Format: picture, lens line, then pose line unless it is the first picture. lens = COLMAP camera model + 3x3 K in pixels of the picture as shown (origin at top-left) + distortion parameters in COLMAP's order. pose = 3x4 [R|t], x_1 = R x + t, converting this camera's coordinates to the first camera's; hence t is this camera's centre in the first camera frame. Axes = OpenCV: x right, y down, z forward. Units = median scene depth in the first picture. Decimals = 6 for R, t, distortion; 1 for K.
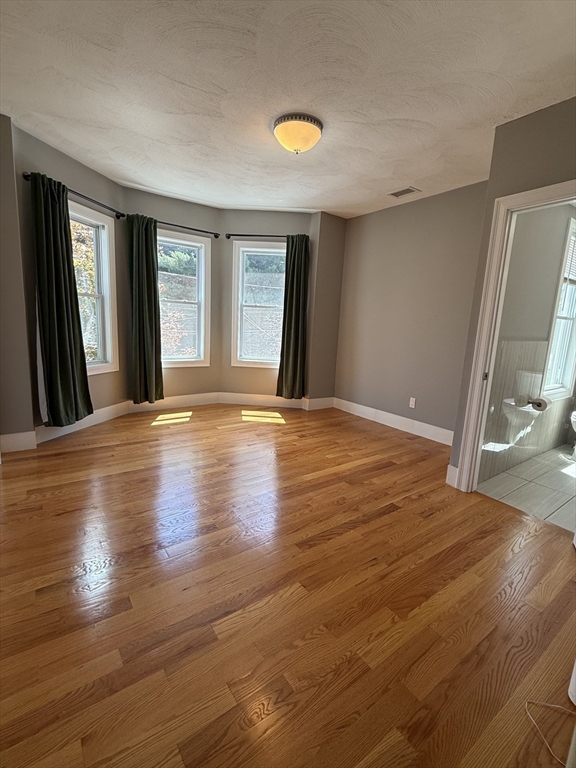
lens RADIAL K [[348.8, 0, 288.8], [0, 348.8, 380.3], [0, 0, 1]] dist [-0.003512, -0.000232]
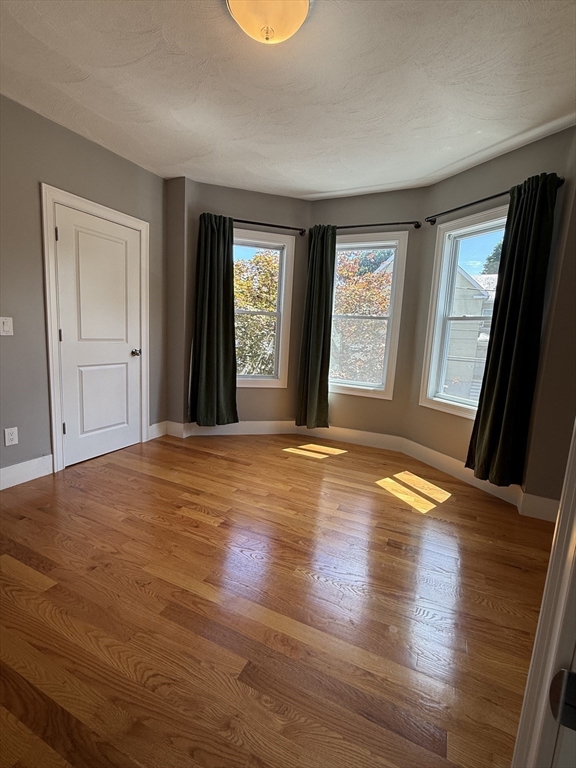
lens RADIAL K [[348.8, 0, 289.6], [0, 348.8, 379.6], [0, 0, 1]] dist [-0.003512, -0.000232]
pose [[0.493241, 0.093965, -0.864803, 0.353519], [-0.173334, 0.984829, 0.008146, -0.058483], [0.852448, 0.145882, 0.502046, 0.487905]]
